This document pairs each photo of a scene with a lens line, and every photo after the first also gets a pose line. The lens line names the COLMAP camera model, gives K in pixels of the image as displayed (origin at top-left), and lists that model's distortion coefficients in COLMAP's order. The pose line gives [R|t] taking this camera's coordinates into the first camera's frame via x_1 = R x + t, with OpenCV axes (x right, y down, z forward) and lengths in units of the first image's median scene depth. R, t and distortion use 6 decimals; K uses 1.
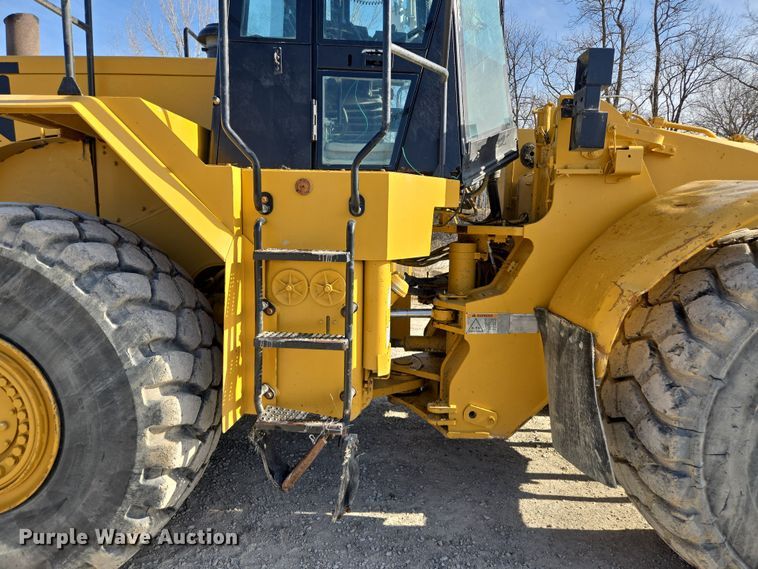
lens RADIAL K [[510.9, 0, 379.0], [0, 510.9, 284.5], [0, 0, 1]] dist [0.064138, -0.045332]
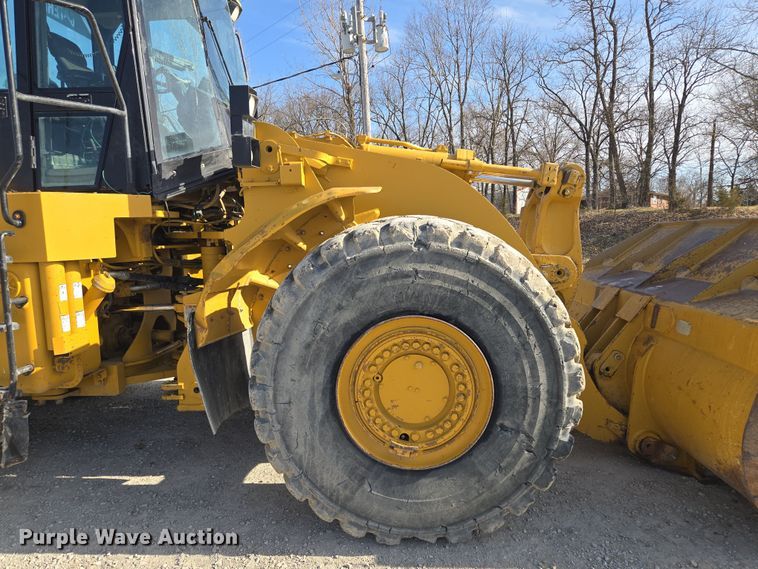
lens RADIAL K [[510.9, 0, 379.0], [0, 510.9, 284.5], [0, 0, 1]] dist [0.064138, -0.045332]
pose [[0.997213, -0.041932, -0.061701, 0.724250], [0.040750, 0.998963, -0.020298, 0.053473], [0.062488, 0.017727, 0.997888, -0.178637]]
